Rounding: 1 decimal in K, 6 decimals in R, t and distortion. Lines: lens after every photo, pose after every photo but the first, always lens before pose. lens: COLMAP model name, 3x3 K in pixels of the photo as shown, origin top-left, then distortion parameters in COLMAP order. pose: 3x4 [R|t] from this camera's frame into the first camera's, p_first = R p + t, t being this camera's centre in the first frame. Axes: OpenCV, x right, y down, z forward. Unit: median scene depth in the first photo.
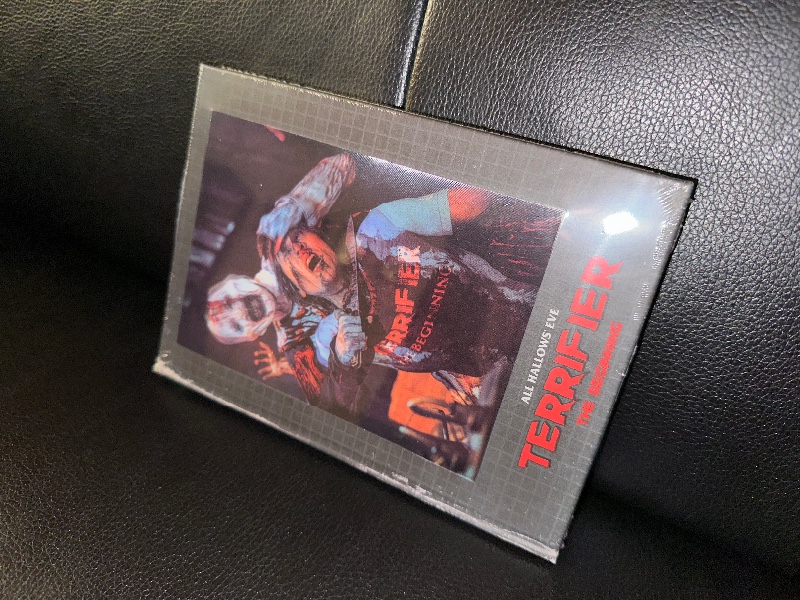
lens RADIAL K [[599.0, 0, 400.7], [0, 599.0, 303.2], [0, 0, 1]] dist [-0.027946, -0.003566]
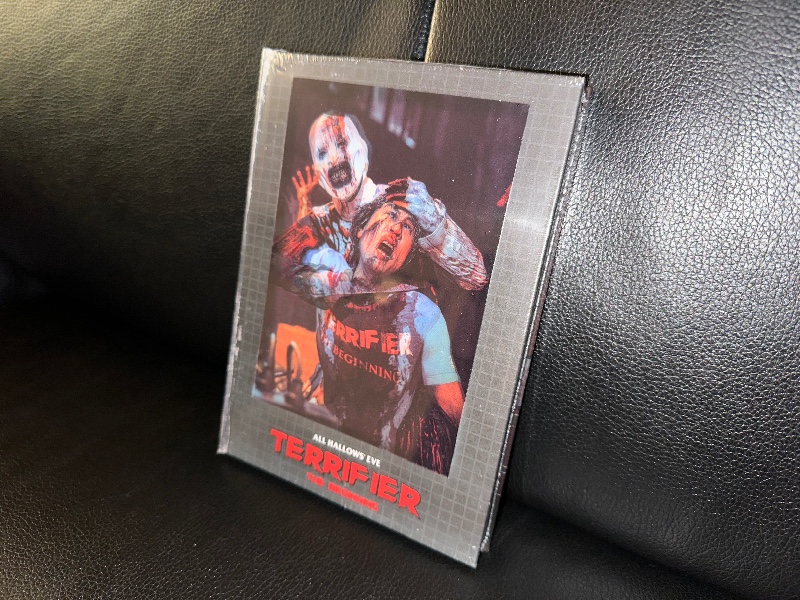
lens RADIAL K [[598.0, 0, 400.1], [0, 598.0, 302.0], [0, 0, 1]] dist [-0.025679, 0.000307]
pose [[0.996696, -0.049419, -0.064460, 0.081989], [0.041898, 0.992685, -0.113227, 0.005167], [0.069584, 0.110152, 0.991476, -0.139896]]
